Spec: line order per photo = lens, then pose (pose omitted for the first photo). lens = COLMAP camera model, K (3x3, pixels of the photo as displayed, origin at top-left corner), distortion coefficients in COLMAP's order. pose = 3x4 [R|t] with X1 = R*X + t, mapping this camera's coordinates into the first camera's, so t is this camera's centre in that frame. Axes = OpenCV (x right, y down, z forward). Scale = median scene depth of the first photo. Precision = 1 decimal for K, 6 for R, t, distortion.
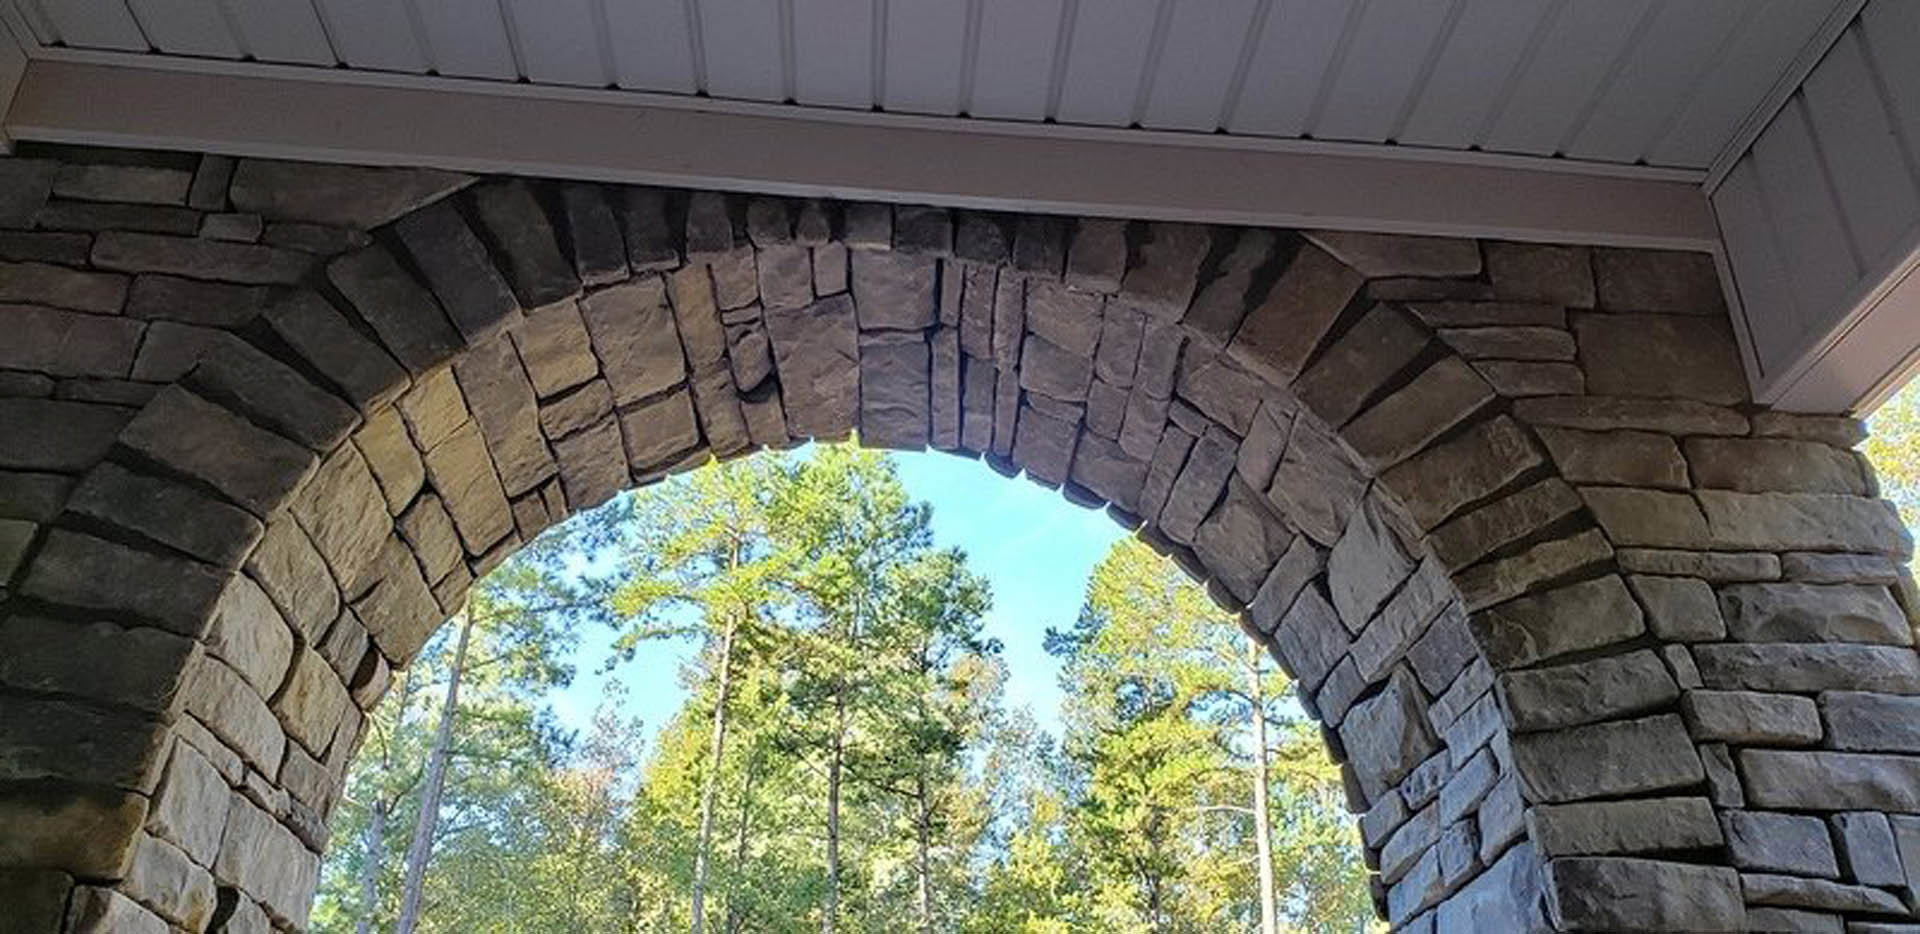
lens RADIAL K [[1464.1, 0, 951.7], [0, 1464.1, 467.0], [0, 0, 1]] dist [0.005410, 0.000588]
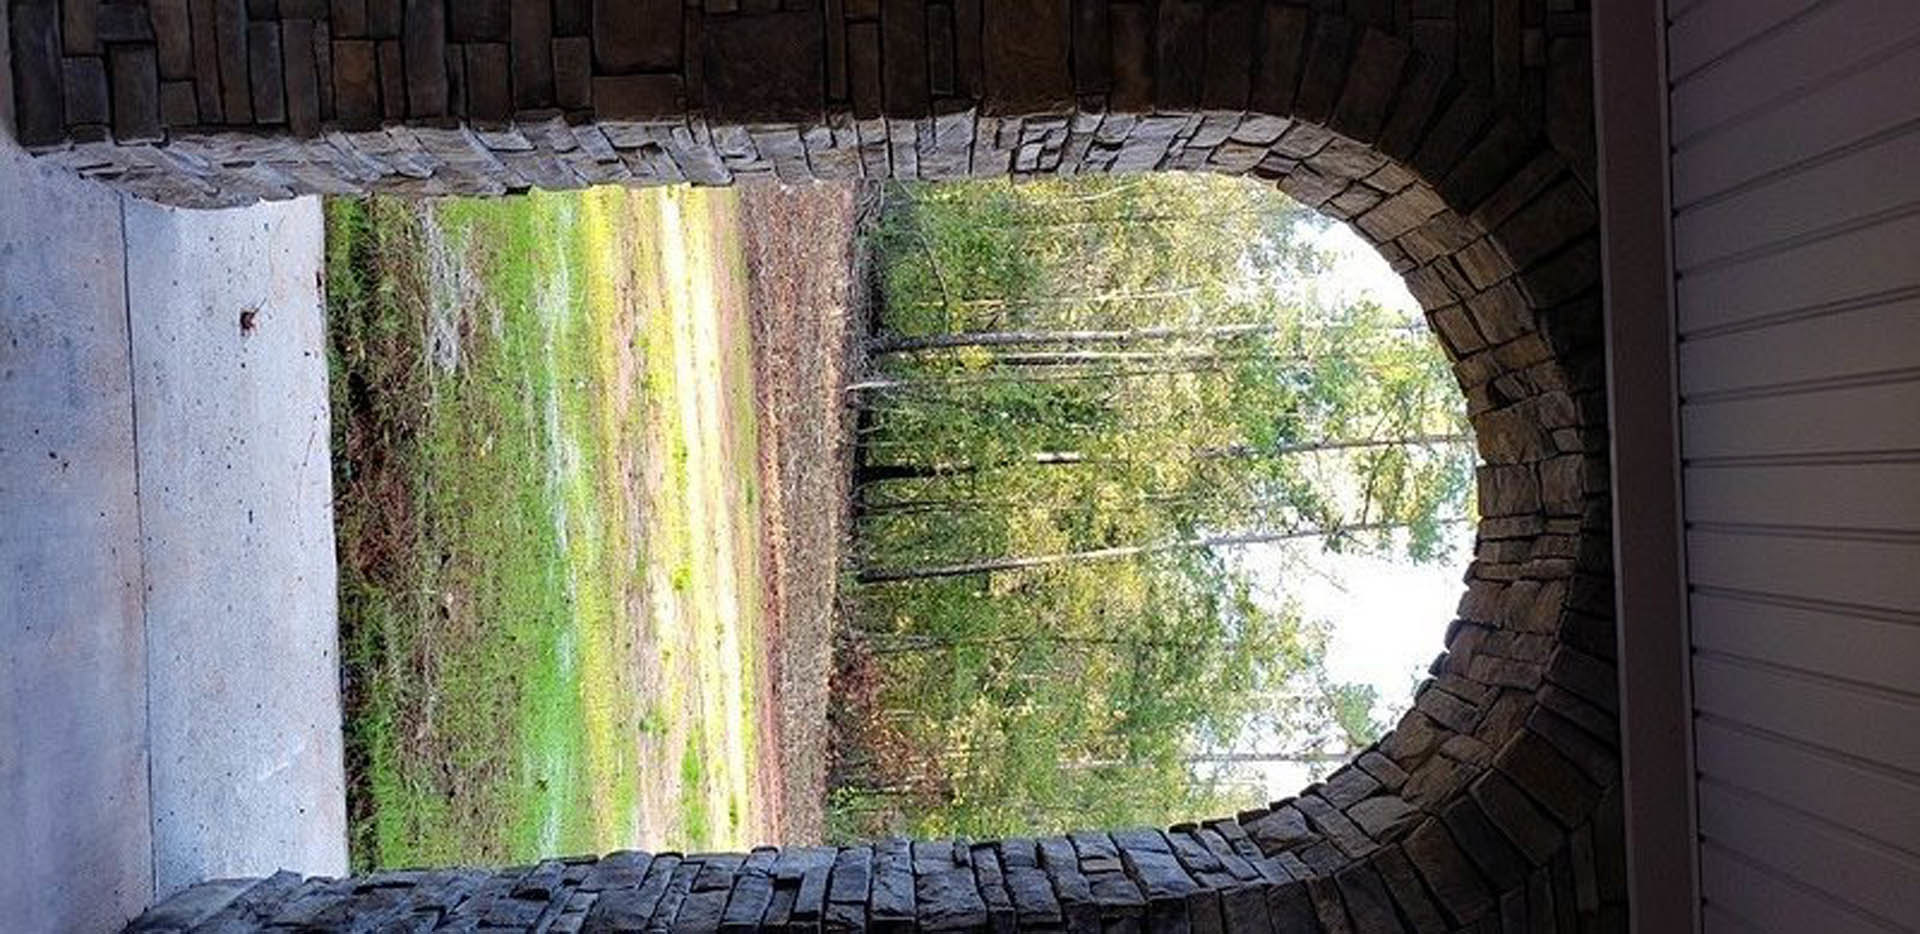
lens RADIAL K [[1464.1, 0, 959.2], [0, 1464.1, 468.3], [0, 0, 1]] dist [0.005410, 0.000588]
pose [[0.067447, 0.994536, -0.079684, 0.017787], [-0.873669, 0.097441, 0.476663, -0.305681], [0.481823, 0.037469, 0.875467, -0.550065]]
